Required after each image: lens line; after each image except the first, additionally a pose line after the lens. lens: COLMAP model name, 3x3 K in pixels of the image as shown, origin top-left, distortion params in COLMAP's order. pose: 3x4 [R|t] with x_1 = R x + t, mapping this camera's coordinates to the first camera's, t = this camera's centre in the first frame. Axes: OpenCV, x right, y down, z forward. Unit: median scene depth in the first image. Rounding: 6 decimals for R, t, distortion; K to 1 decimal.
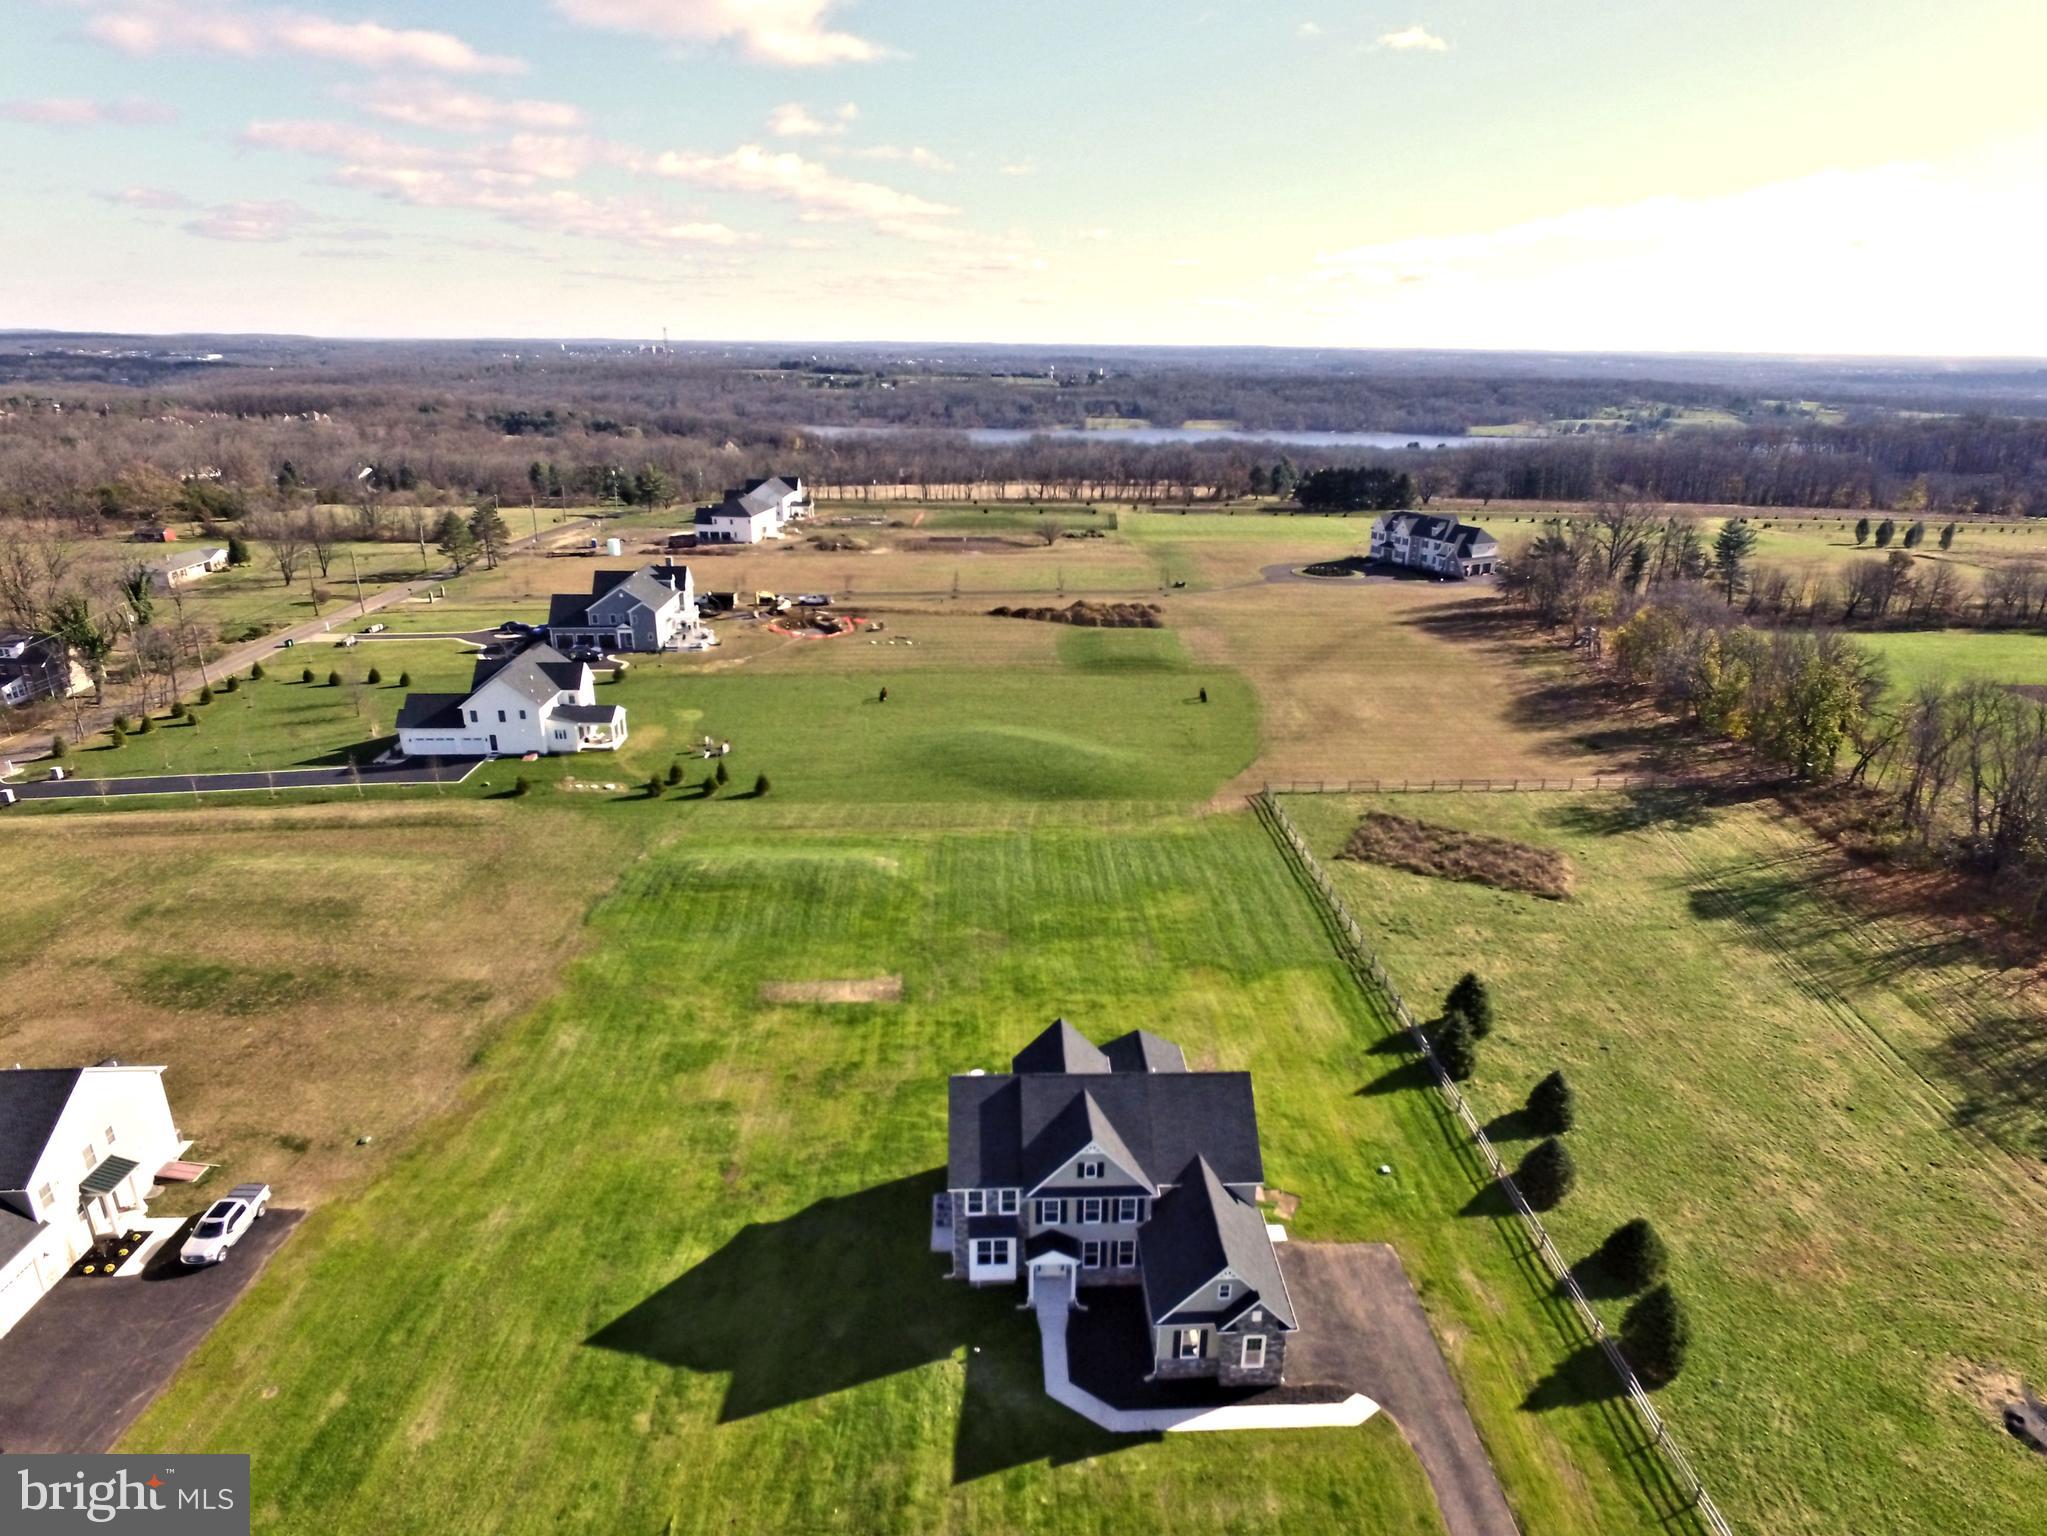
lens RADIAL K [[1214.7, 0, 1046.7], [0, 1214.7, 772.5], [0, 0, 1]] dist [-0.012717, 0.015296]
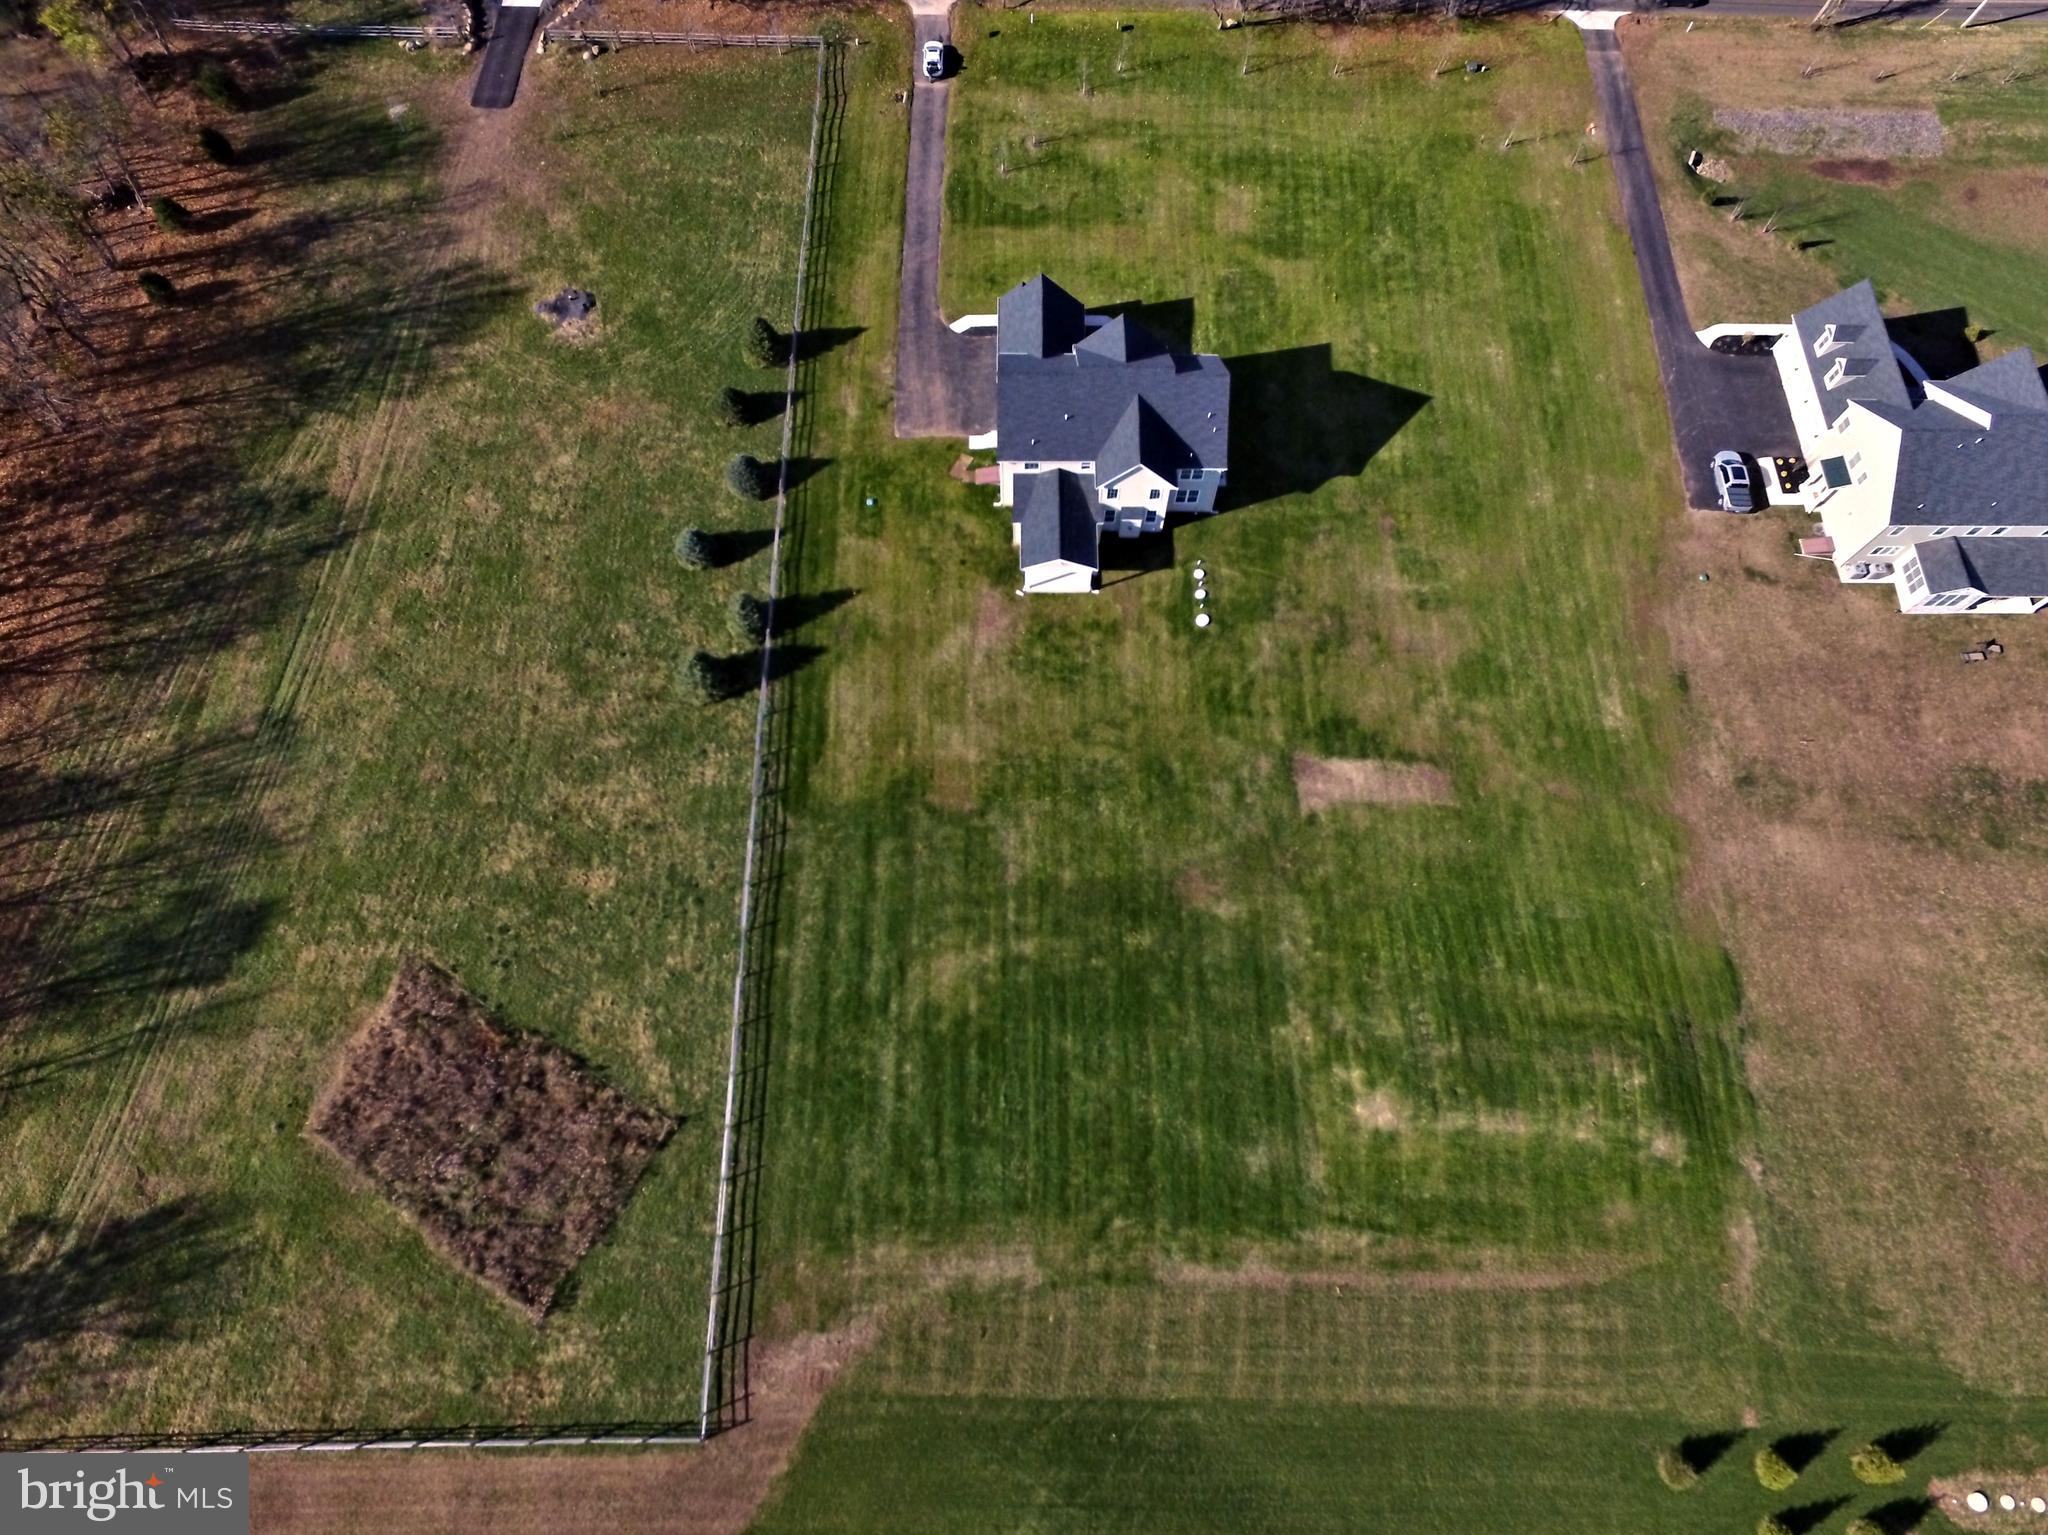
lens RADIAL K [[1189.0, 0, 1049.0], [0, 1189.0, 771.6], [0, 0, 1]] dist [-0.009077, 0.009893]
pose [[-0.998773, -0.048059, -0.011962, 0.074902], [-0.013421, 0.030147, 0.999455, -0.696347], [-0.047673, 0.998389, -0.030755, 1.017929]]
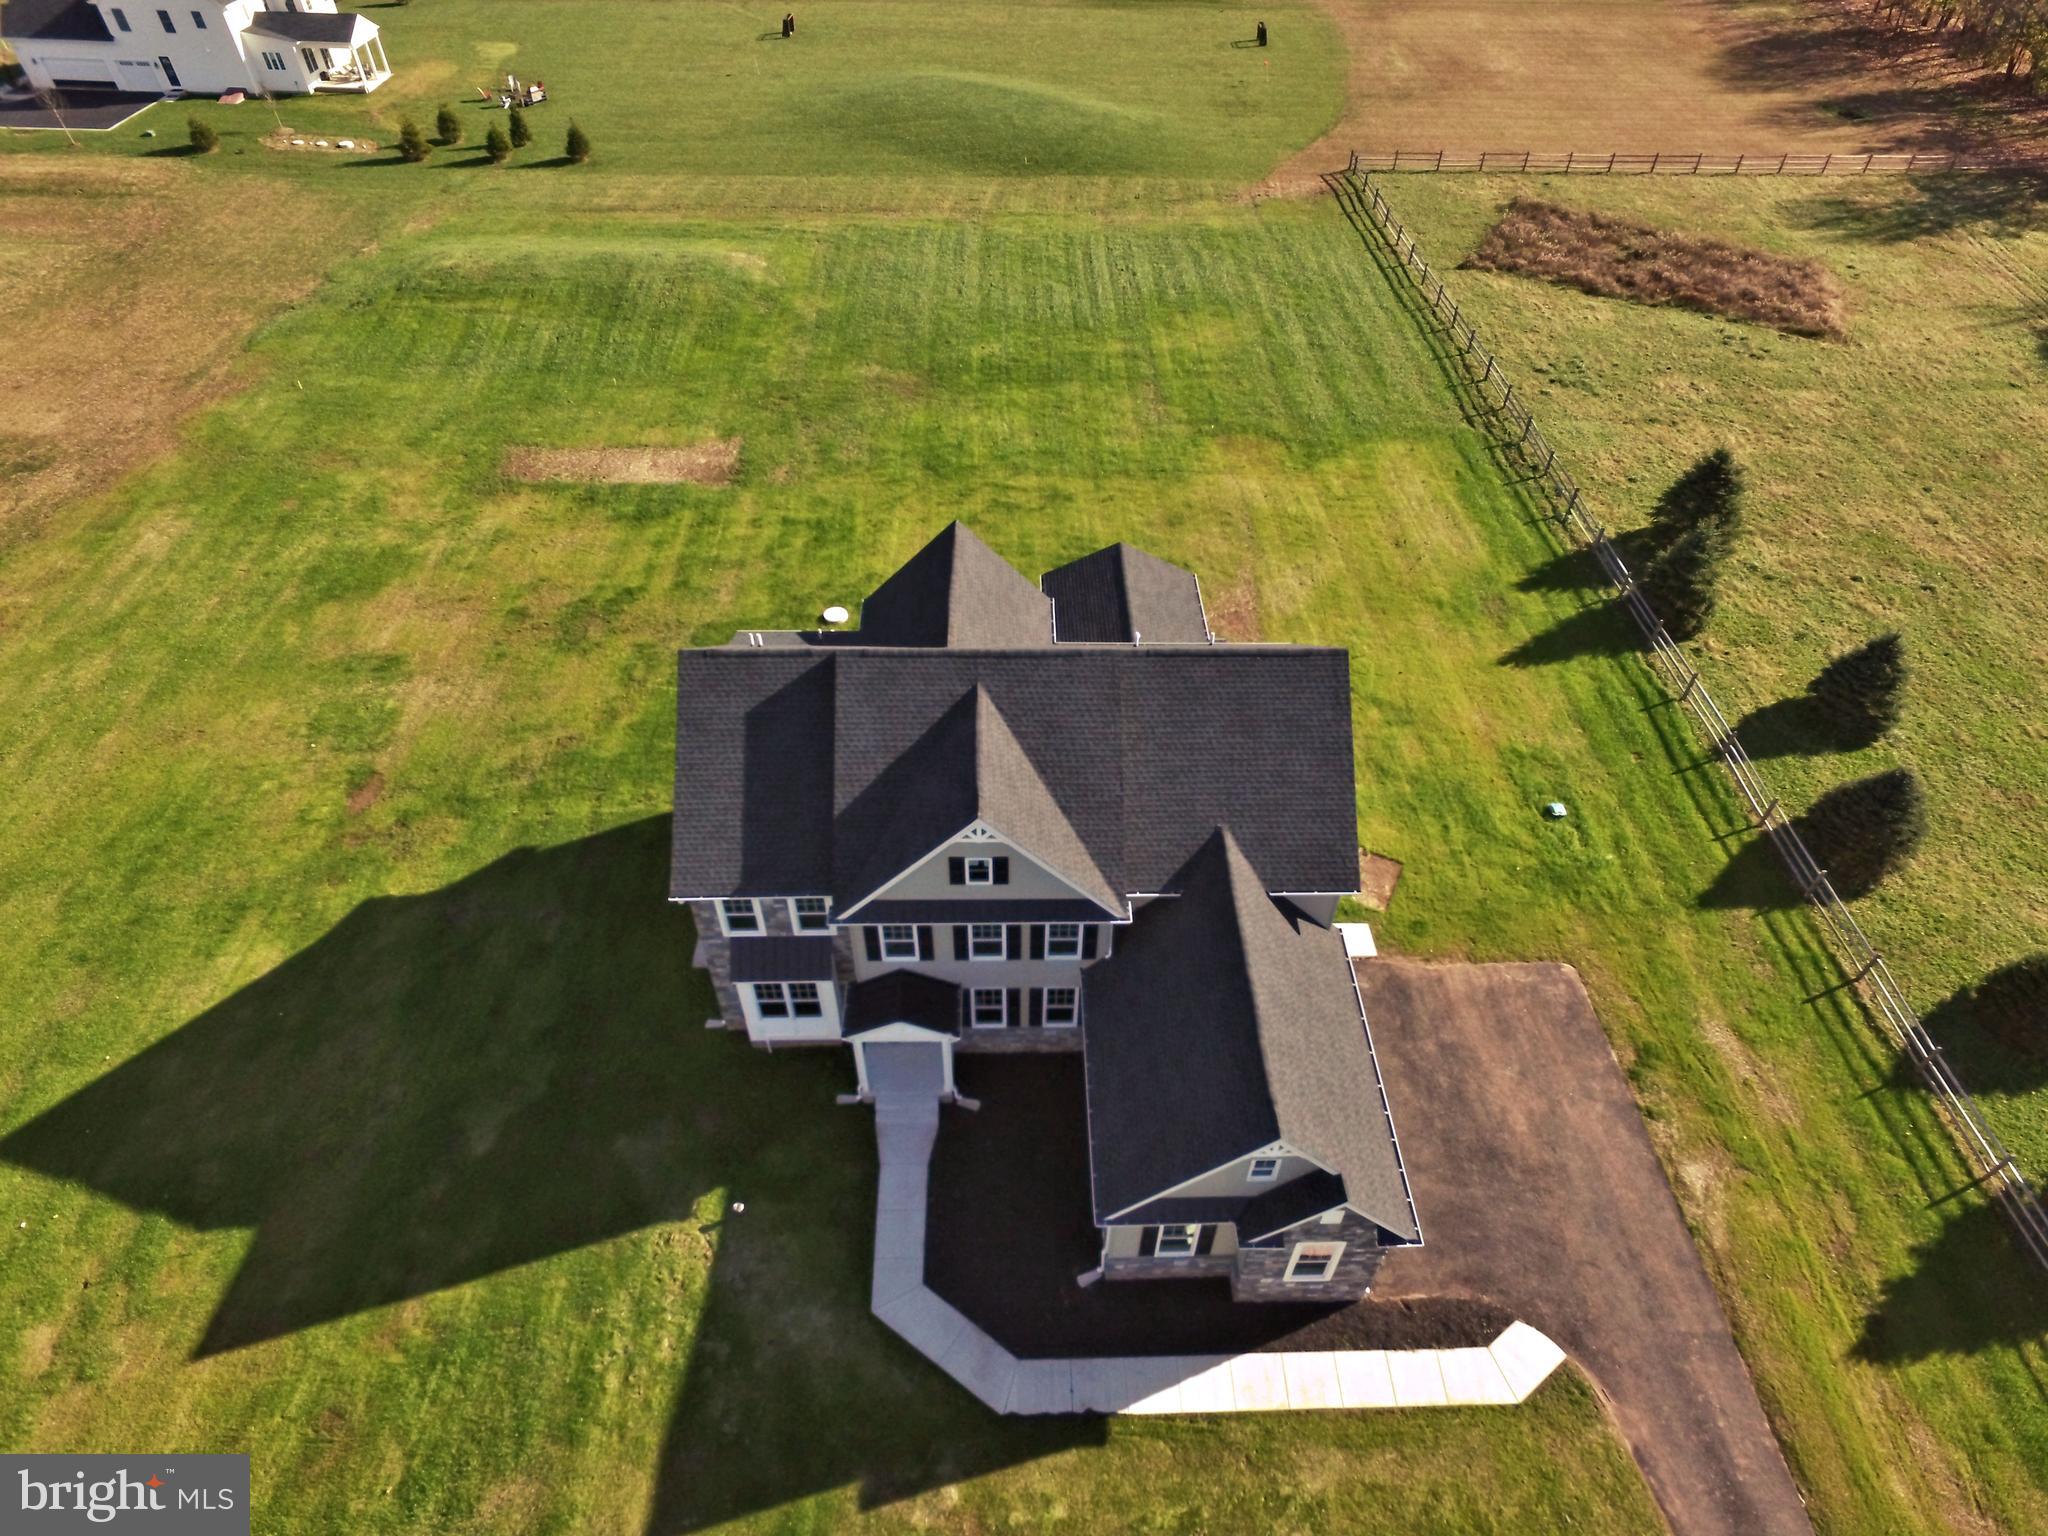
lens RADIAL K [[1189.0, 0, 1049.0], [0, 1189.0, 772.1], [0, 0, 1]] dist [-0.009077, 0.009893]
pose [[0.999762, 0.020027, -0.008632, 0.042458], [-0.014758, 0.912717, 0.408325, 0.075388], [0.016056, -0.408100, 0.912796, 0.401244]]
